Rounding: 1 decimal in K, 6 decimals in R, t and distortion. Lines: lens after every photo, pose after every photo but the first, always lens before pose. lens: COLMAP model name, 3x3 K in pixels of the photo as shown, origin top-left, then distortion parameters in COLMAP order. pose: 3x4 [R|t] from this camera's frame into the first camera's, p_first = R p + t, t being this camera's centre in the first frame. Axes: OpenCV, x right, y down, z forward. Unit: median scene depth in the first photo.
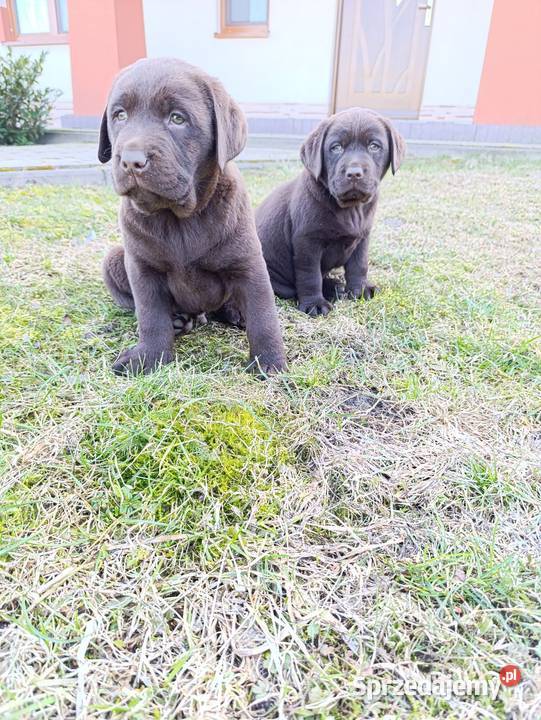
lens RADIAL K [[492.2, 0, 270.7], [0, 492.2, 357.1], [0, 0, 1]] dist [0.005346, -0.023729]
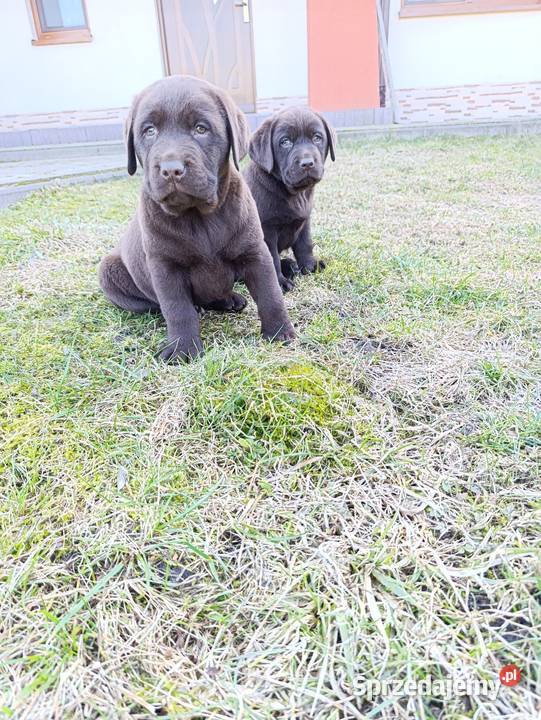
lens RADIAL K [[492.2, 0, 268.2], [0, 492.2, 356.8], [0, 0, 1]] dist [0.005346, -0.023729]
pose [[0.950534, -0.201279, 0.236585, -0.337434], [0.200702, 0.979286, 0.026781, 0.032495], [-0.237075, 0.022027, 0.971242, -0.119244]]
